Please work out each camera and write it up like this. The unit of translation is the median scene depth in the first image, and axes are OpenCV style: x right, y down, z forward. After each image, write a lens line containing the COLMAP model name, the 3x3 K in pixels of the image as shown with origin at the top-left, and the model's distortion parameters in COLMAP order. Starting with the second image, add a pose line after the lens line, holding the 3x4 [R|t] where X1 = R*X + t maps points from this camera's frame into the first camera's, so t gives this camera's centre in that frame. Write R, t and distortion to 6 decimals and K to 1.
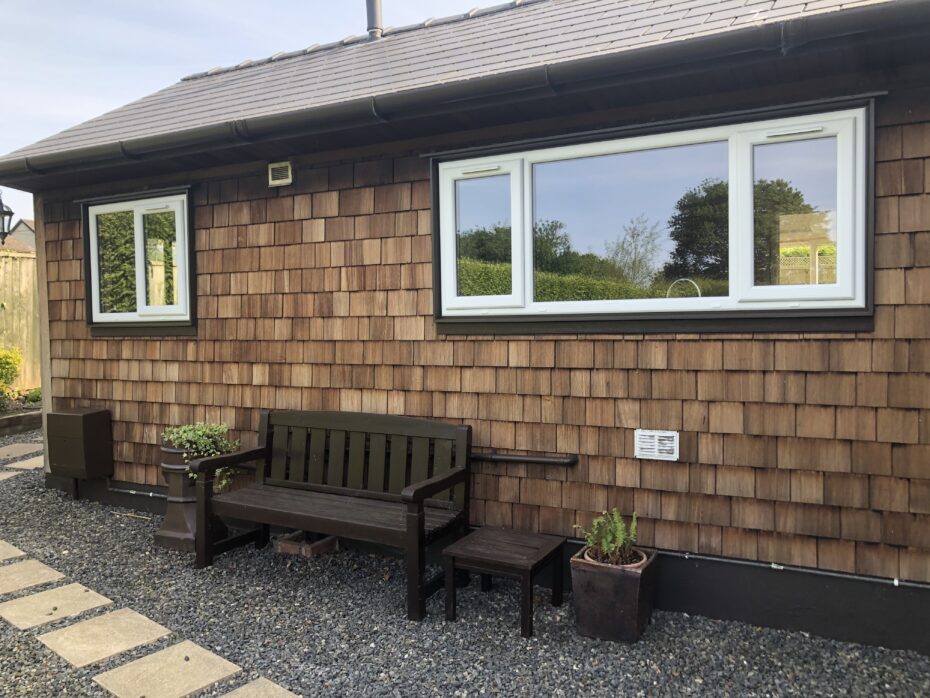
lens RADIAL K [[761.6, 0, 465.0], [0, 761.6, 349.0], [0, 0, 1]] dist [0.012270, -0.012839]
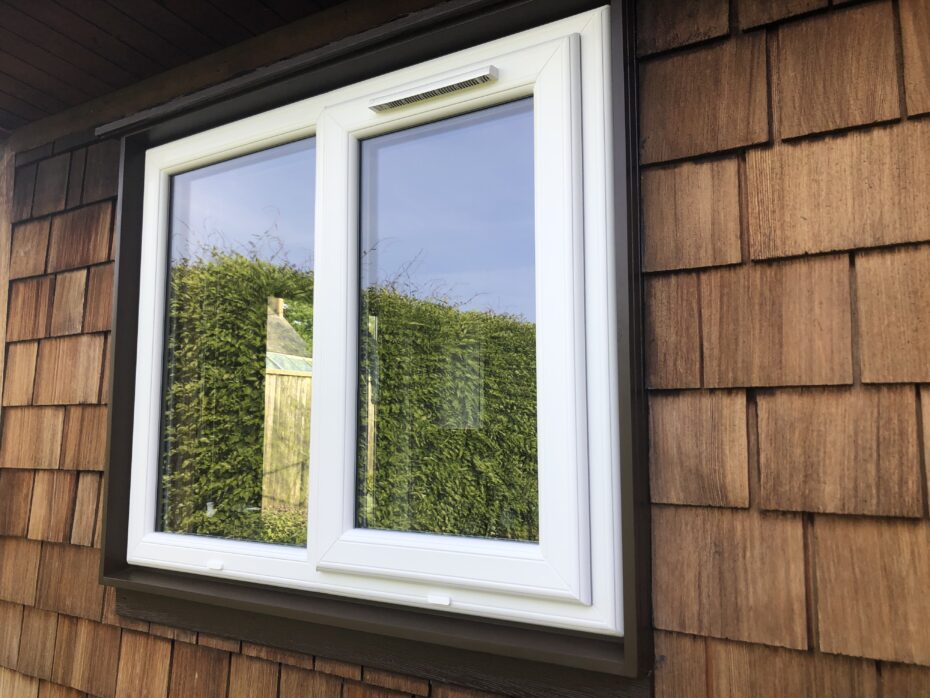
lens RADIAL K [[821.1, 0, 465.0], [0, 821.1, 349.0], [0, 0, 1]] dist [0.004682, -0.003016]
pose [[0.995387, 0.009519, -0.095463, -0.489364], [-0.023496, 0.988951, -0.146371, -0.099979], [0.093015, 0.147939, 0.984613, 1.023087]]
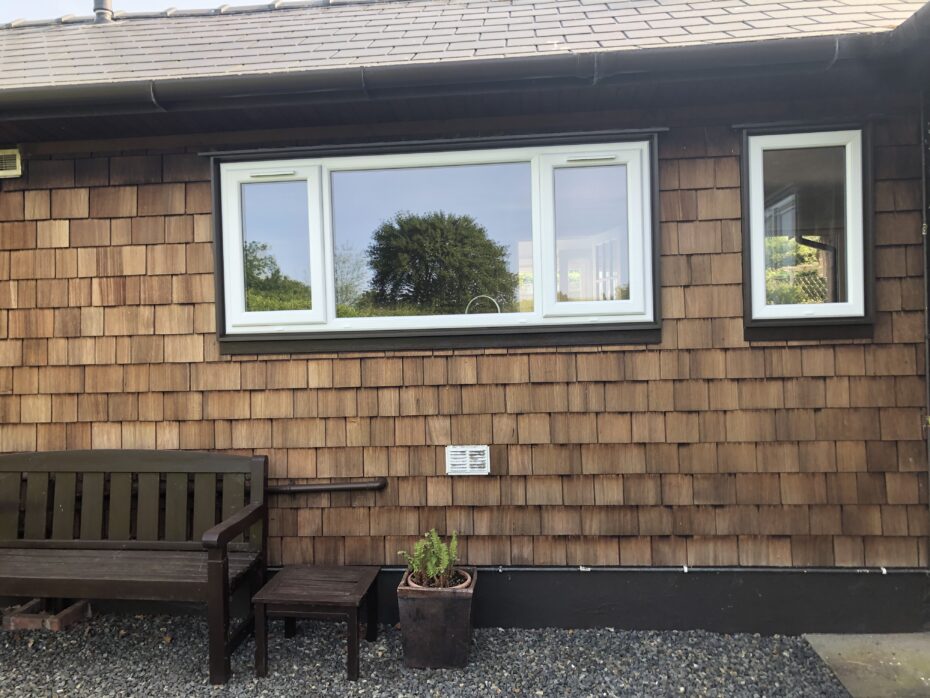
lens RADIAL K [[760.4, 0, 465.0], [0, 760.4, 349.0], [0, 0, 1]] dist [0.012779, -0.017864]
pose [[0.923609, -0.013953, 0.383083, -0.121832], [0.027590, 0.999165, -0.030126, 0.009223], [-0.382343, 0.038394, 0.923223, 0.074955]]
